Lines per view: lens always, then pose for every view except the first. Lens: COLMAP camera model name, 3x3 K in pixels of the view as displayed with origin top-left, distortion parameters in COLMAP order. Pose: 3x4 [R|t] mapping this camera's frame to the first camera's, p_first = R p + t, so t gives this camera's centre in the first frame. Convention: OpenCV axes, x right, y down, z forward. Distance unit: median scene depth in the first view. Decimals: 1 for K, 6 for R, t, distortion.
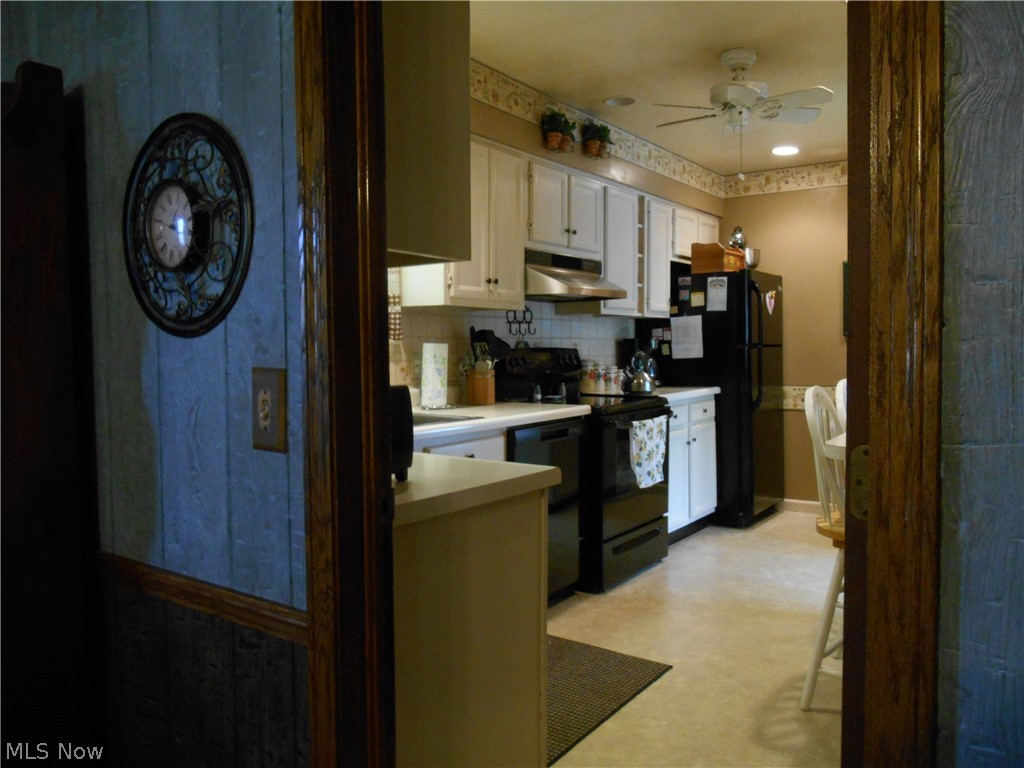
lens RADIAL K [[784.8, 0, 512.0], [0, 784.8, 384.0], [0, 0, 1]] dist [-0.032667, 0.000334]
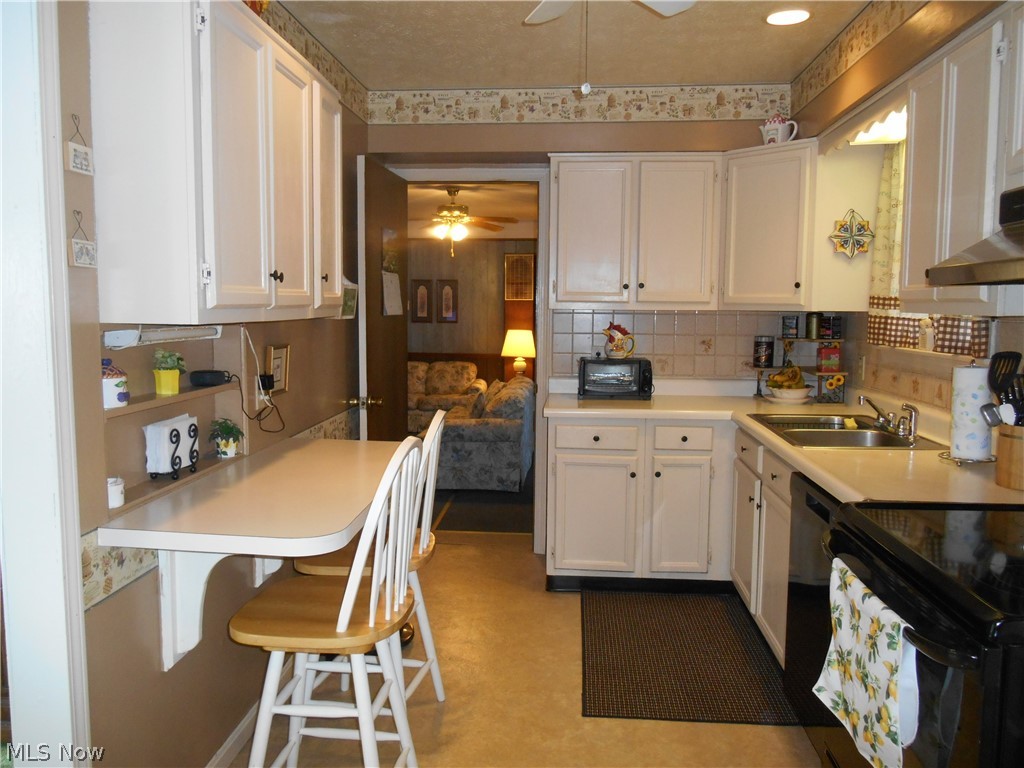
lens RADIAL K [[784.8, 0, 512.0], [0, 784.8, 384.0], [0, 0, 1]] dist [-0.032667, 0.000334]
pose [[-0.858118, 0.065986, -0.509195, 0.480229], [-0.022227, 0.986004, 0.165233, -0.113423], [0.512972, 0.153107, -0.844641, 1.120356]]
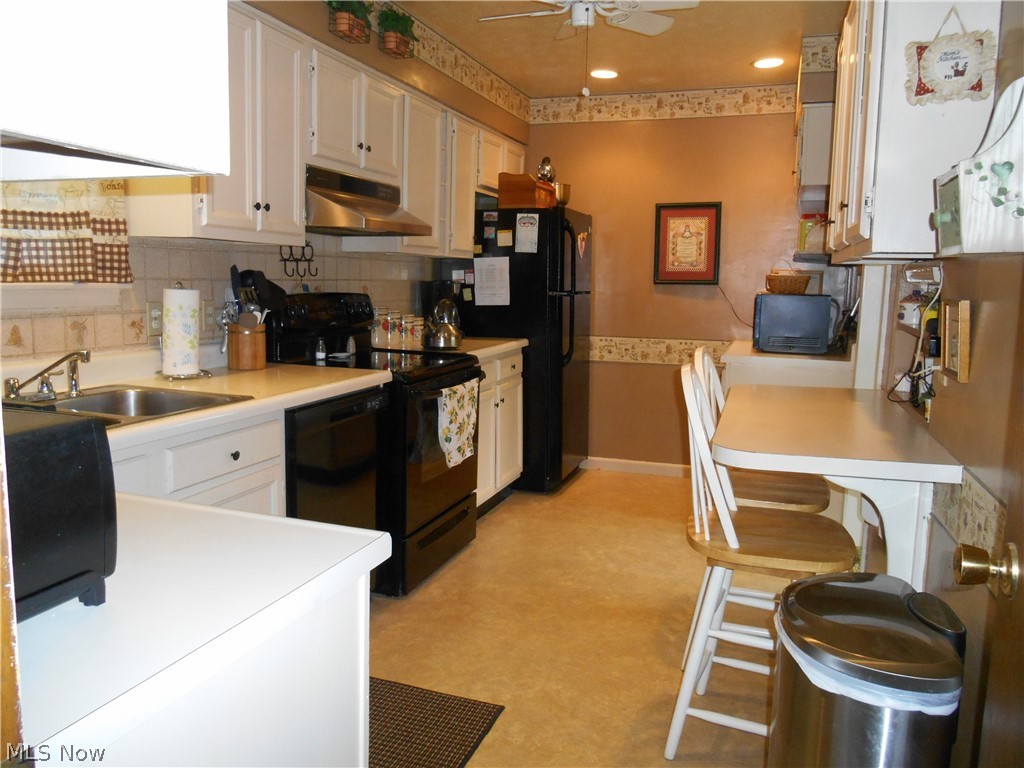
lens RADIAL K [[784.8, 0, 512.0], [0, 784.8, 384.0], [0, 0, 1]] dist [-0.032667, 0.000334]
pose [[0.958391, -0.008653, 0.285328, -0.008572], [-0.016846, 0.996084, 0.086791, -0.026299], [-0.284962, -0.087987, 0.954492, 0.174905]]
